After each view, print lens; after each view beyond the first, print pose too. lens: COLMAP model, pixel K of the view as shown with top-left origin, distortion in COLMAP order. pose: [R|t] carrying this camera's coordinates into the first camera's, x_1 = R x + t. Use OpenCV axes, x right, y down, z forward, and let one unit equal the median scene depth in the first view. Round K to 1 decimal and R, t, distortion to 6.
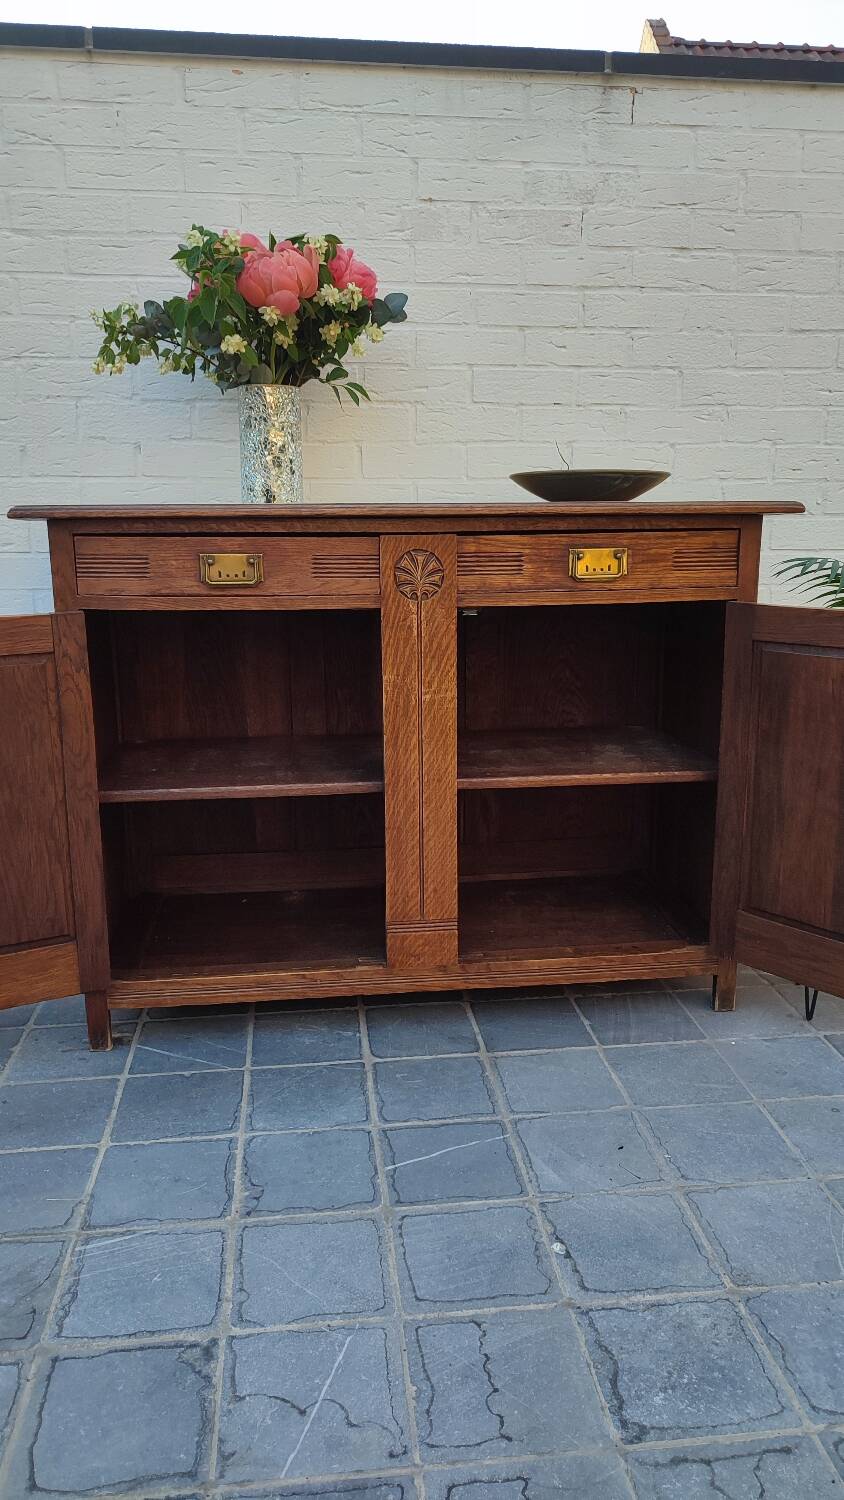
lens RADIAL K [[1070.9, 0, 421.9], [0, 1070.9, 744.0], [0, 0, 1]] dist [0.030284, -0.031886]
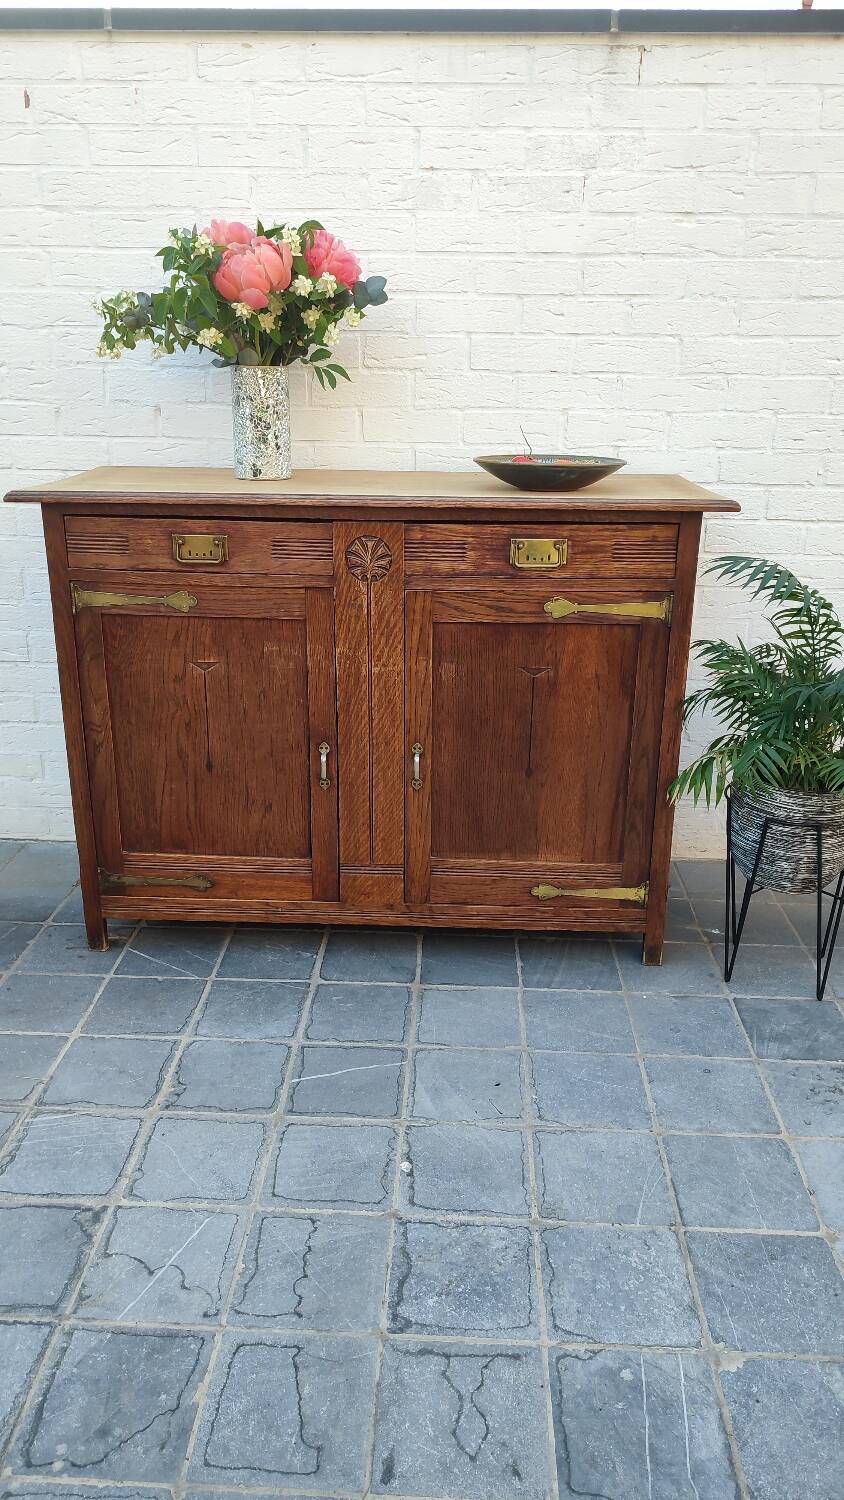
lens RADIAL K [[1067.3, 0, 422.9], [0, 1067.3, 743.8], [0, 0, 1]] dist [0.034359, -0.034477]
pose [[0.987515, 0.066000, -0.143035, 0.218010], [-0.048308, 0.991128, 0.123818, -0.107968], [0.149938, -0.115363, 0.981942, -0.079365]]
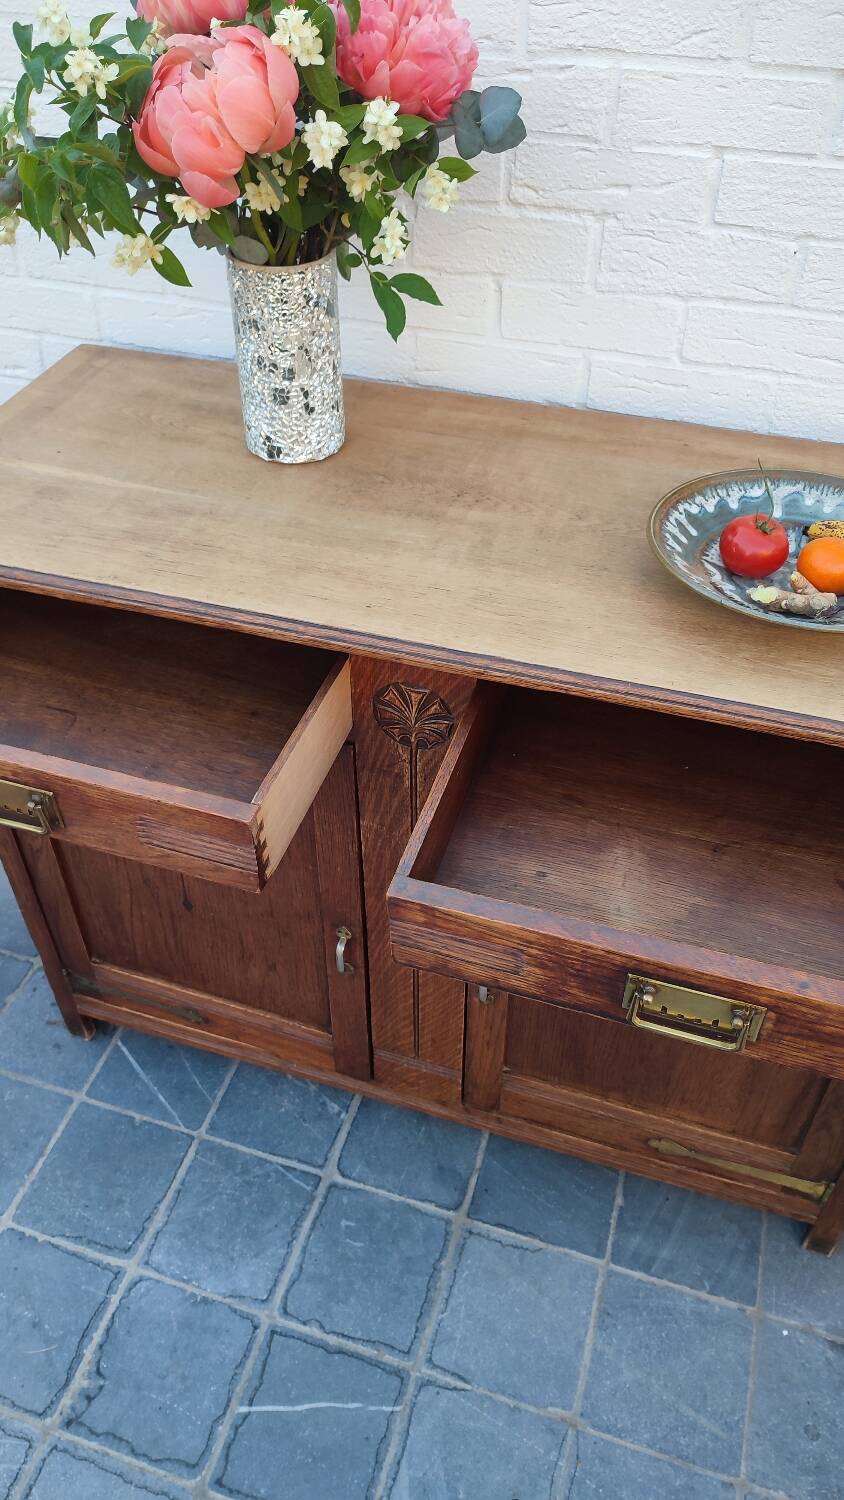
lens RADIAL K [[1077.3, 0, 423.8], [0, 1077.3, 745.0], [0, 0, 1]] dist [0.021022, -0.030396]
pose [[0.911819, 0.277705, -0.302433, 0.186715], [-0.092194, 0.856245, 0.508277, -0.445322], [0.400107, -0.435574, 0.806343, 0.509980]]
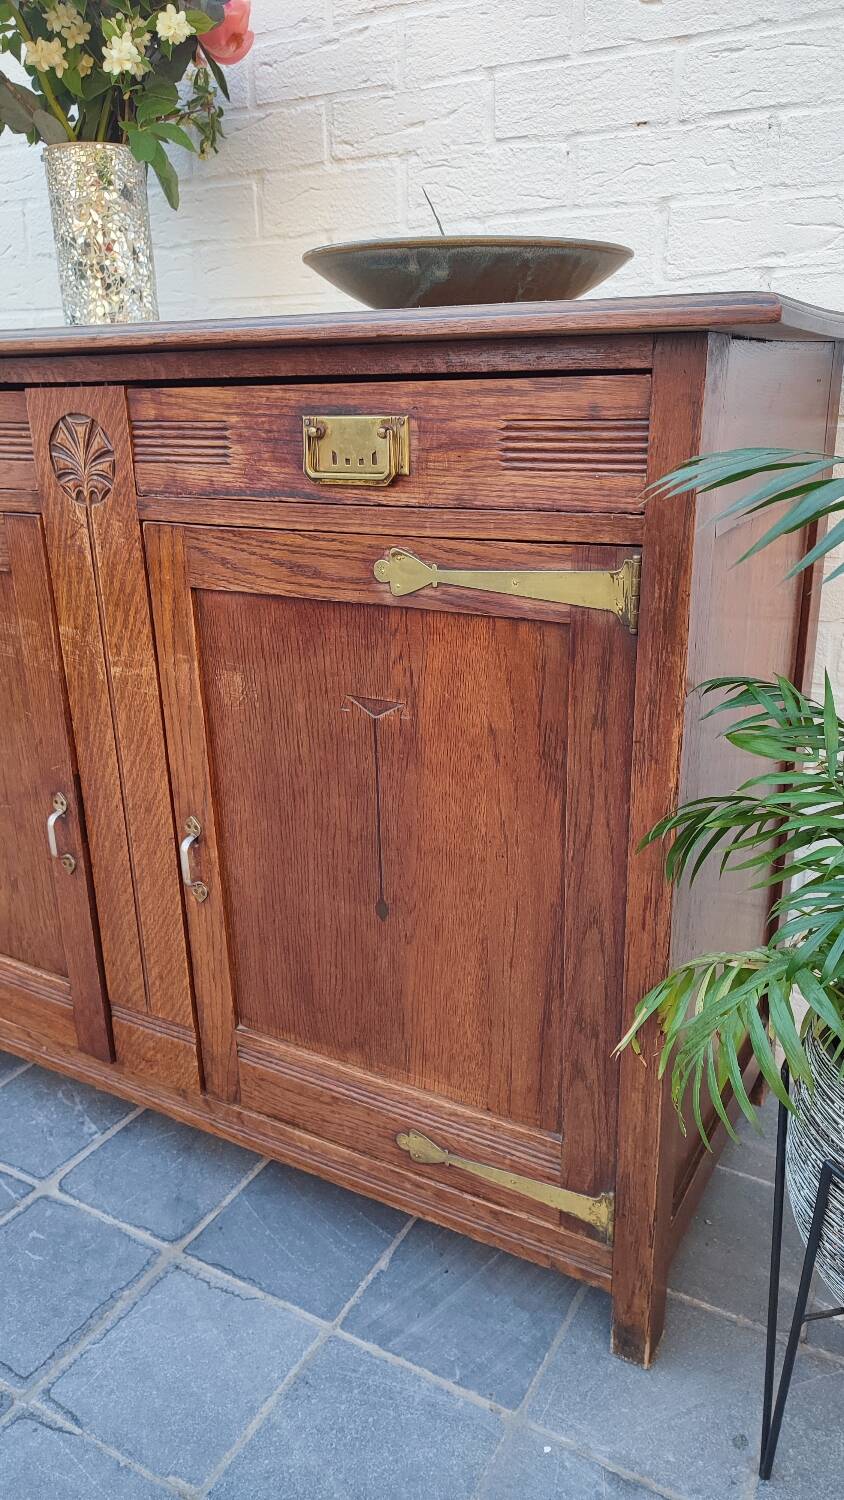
lens RADIAL K [[1077.3, 0, 423.8], [0, 1077.3, 745.0], [0, 0, 1]] dist [0.021022, -0.030396]
pose [[0.806736, 0.183754, -0.561615, 0.491956], [-0.108917, 0.980377, 0.164313, -0.122160], [0.580788, -0.071387, 0.810919, 0.623877]]
